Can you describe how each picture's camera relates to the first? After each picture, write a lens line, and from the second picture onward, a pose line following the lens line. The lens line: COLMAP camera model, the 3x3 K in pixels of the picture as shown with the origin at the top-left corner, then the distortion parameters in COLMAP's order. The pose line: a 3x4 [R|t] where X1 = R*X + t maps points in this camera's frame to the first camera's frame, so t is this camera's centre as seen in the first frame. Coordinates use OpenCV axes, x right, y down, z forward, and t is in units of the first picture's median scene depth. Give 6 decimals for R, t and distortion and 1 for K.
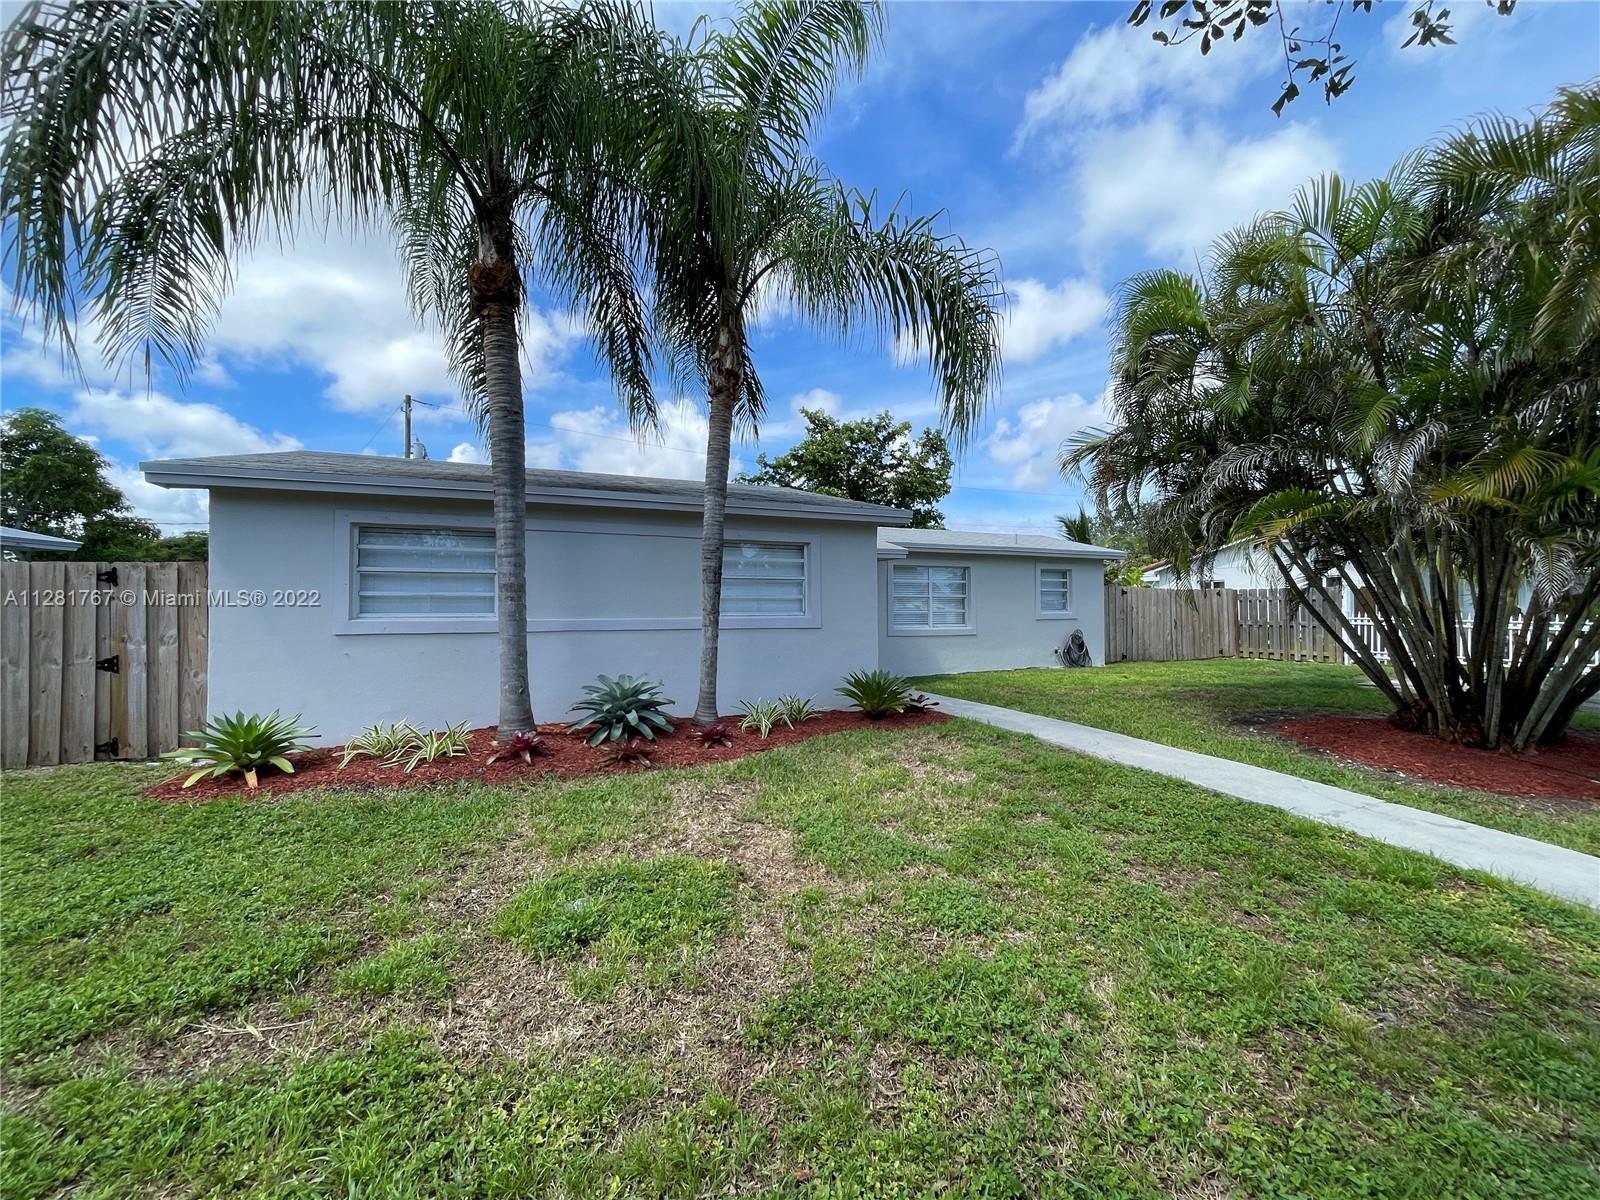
lens RADIAL K [[646.2, 0, 802.4], [0, 646.2, 598.1], [0, 0, 1]] dist [-0.002063, -0.000427]
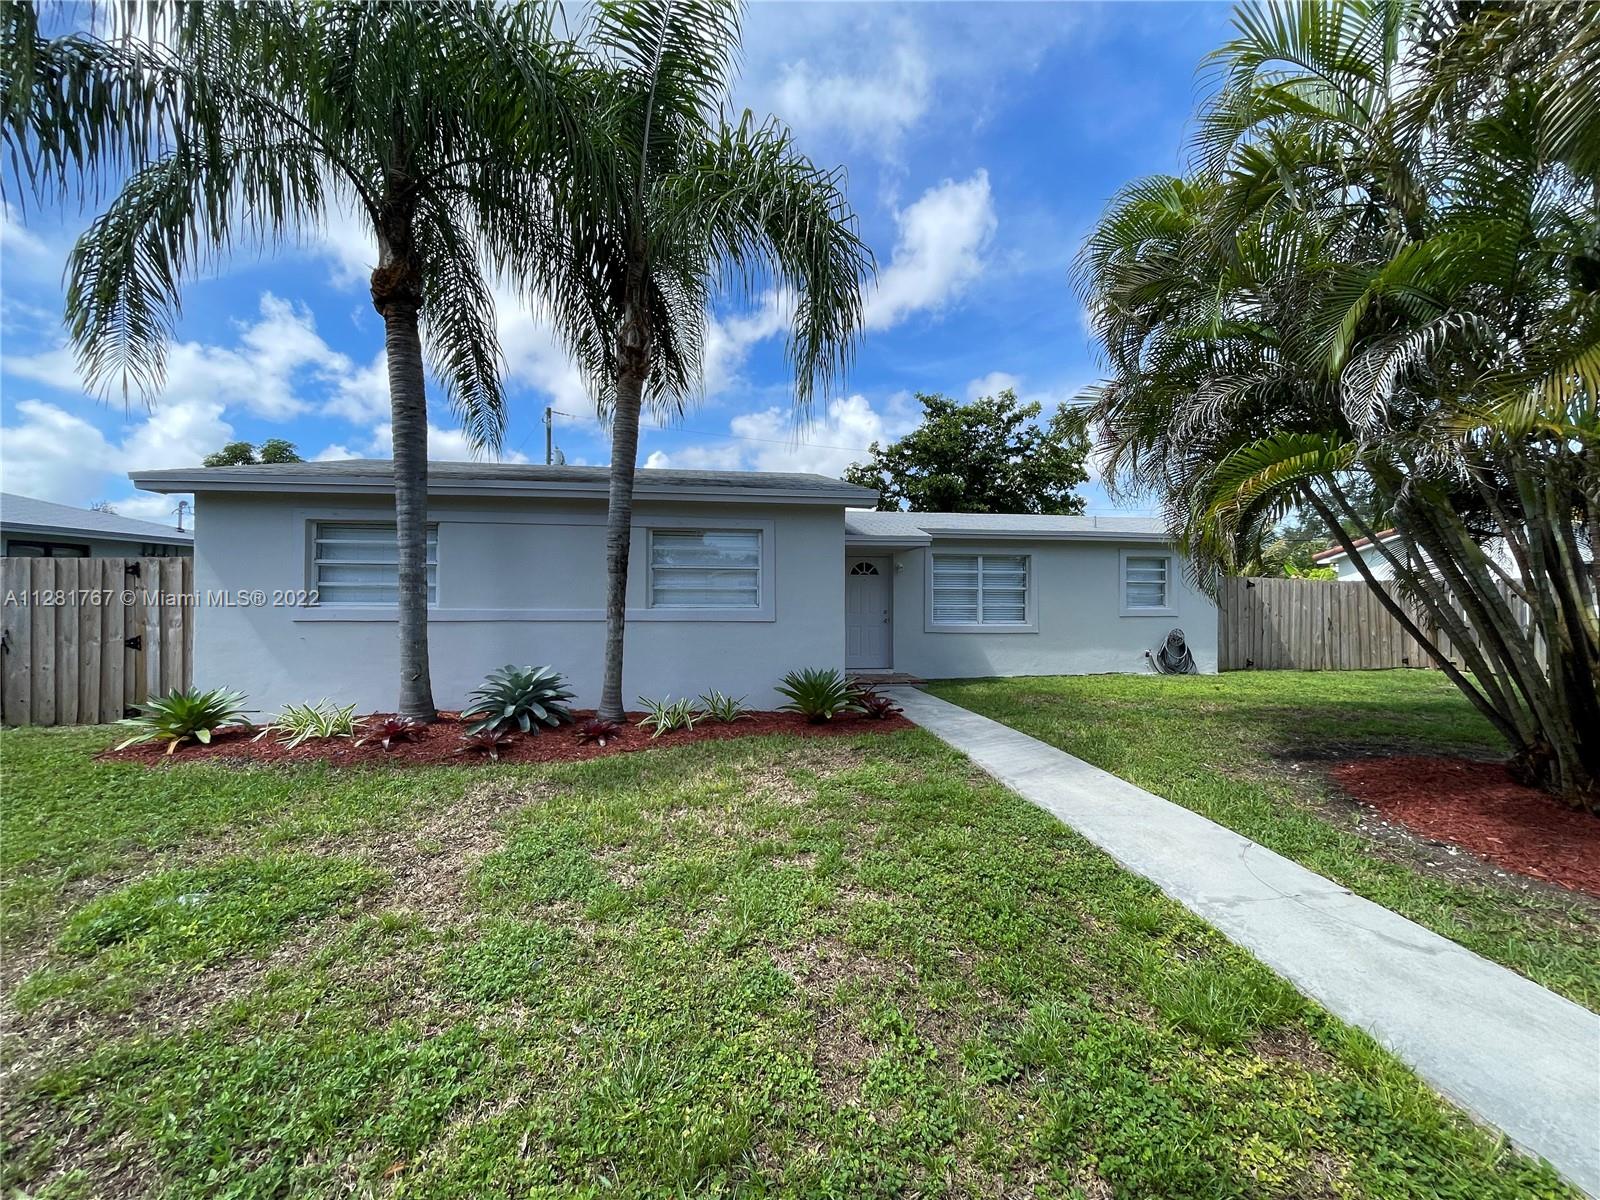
lens RADIAL K [[644.4, 0, 800.0], [0, 644.4, 600.0], [0, 0, 1]] dist [-0.002433, -0.000079]
pose [[0.965110, 0.005961, -0.261778, 0.391180], [-0.002664, 0.999913, 0.012945, 0.003837], [0.261832, -0.011796, 0.965041, 0.154979]]
